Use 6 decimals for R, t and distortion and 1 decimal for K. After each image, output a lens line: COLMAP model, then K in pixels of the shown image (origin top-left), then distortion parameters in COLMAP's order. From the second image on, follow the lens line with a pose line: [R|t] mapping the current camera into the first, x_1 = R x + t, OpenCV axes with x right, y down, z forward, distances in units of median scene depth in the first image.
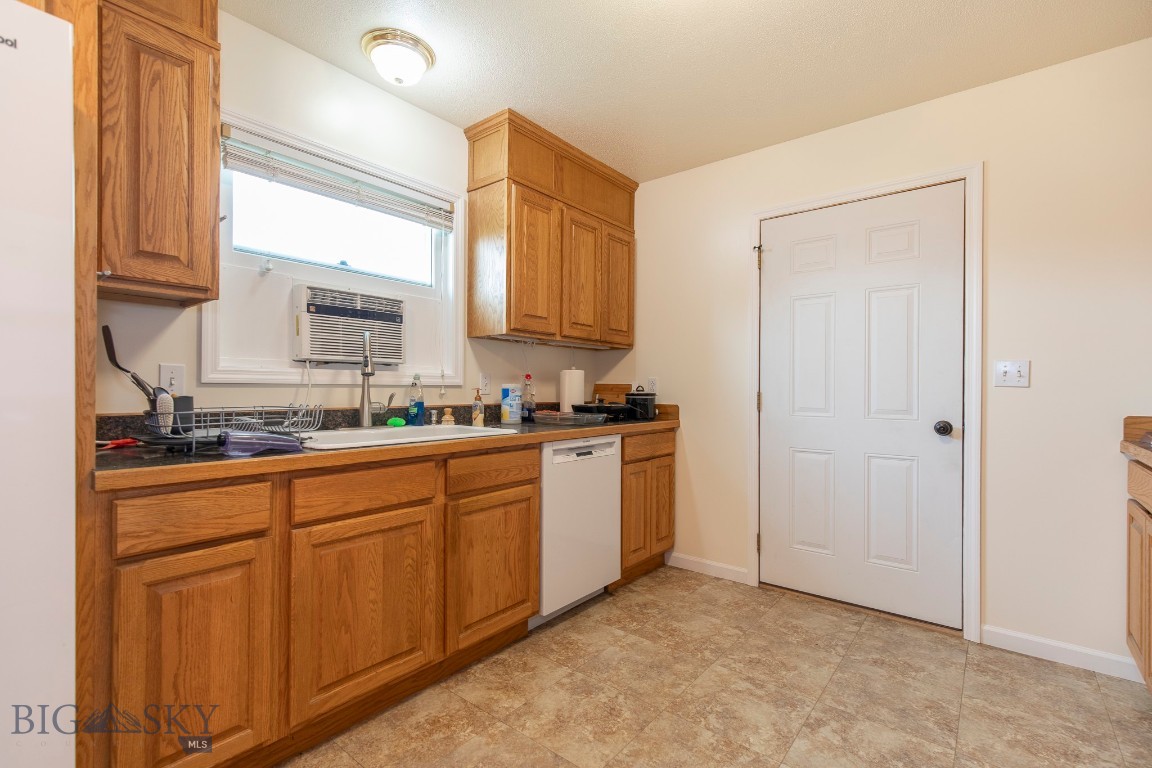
lens RADIAL K [[519.6, 0, 578.4], [0, 519.6, 387.6], [0, 0, 1]] dist [0.008313, -0.001548]
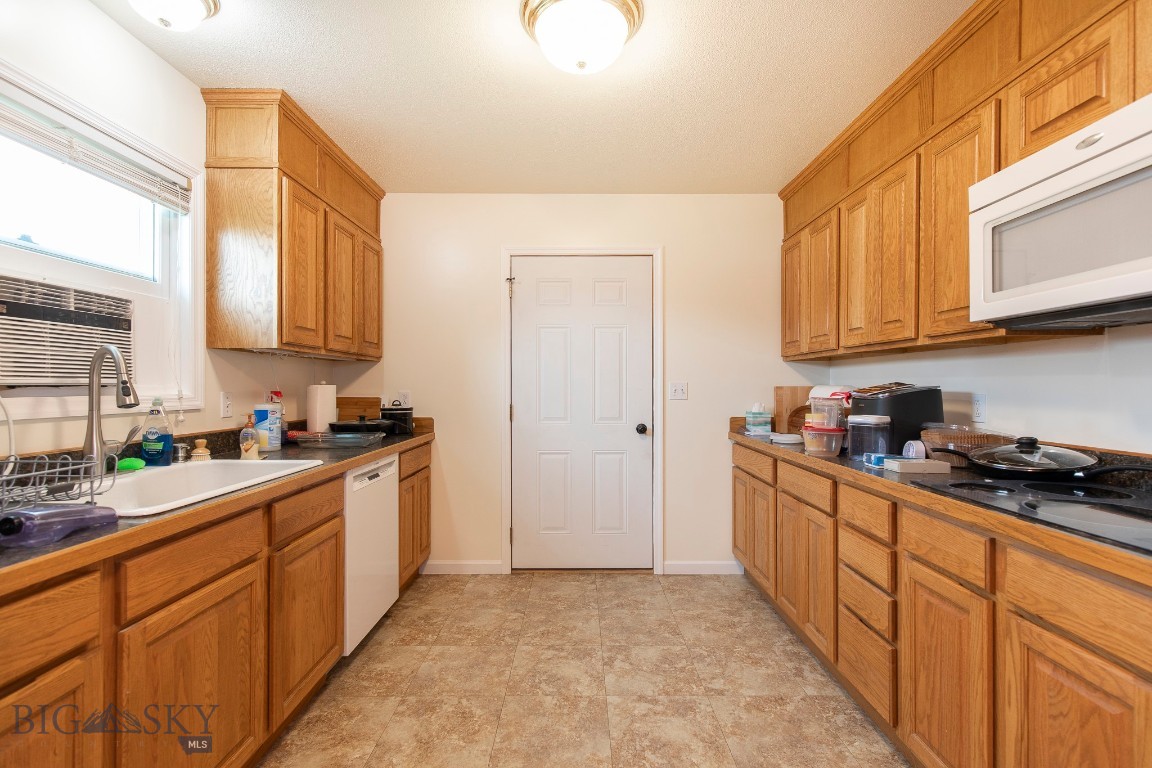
lens RADIAL K [[519.6, 0, 578.4], [0, 519.6, 387.6], [0, 0, 1]] dist [0.008313, -0.001548]
pose [[0.779178, -0.008333, 0.626748, -0.305354], [0.004879, 0.999962, 0.007229, -0.043809], [-0.626784, -0.002575, 0.779189, 0.012699]]
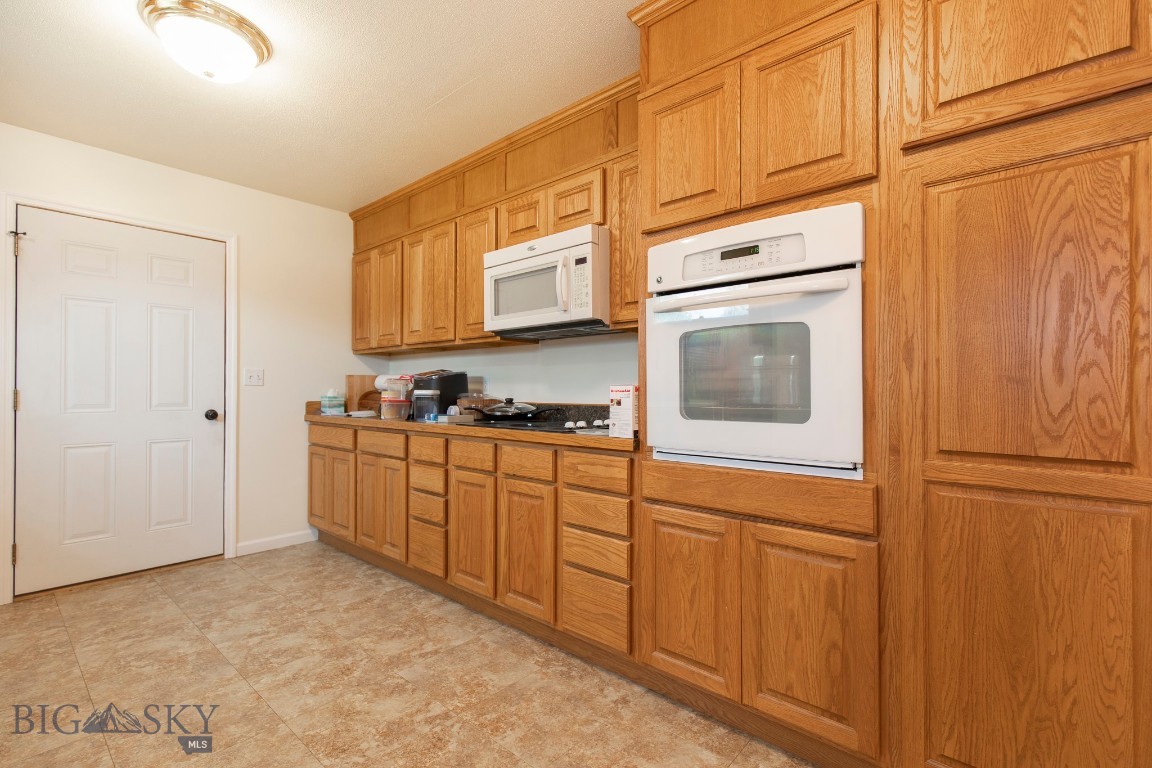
lens RADIAL K [[519.6, 0, 578.4], [0, 519.6, 387.6], [0, 0, 1]] dist [0.008313, -0.001548]
pose [[0.044235, 0.001898, 0.999019, -0.633465], [-0.002033, 0.999996, -0.001810, 0.005641], [-0.999019, -0.001951, 0.044238, -0.040445]]
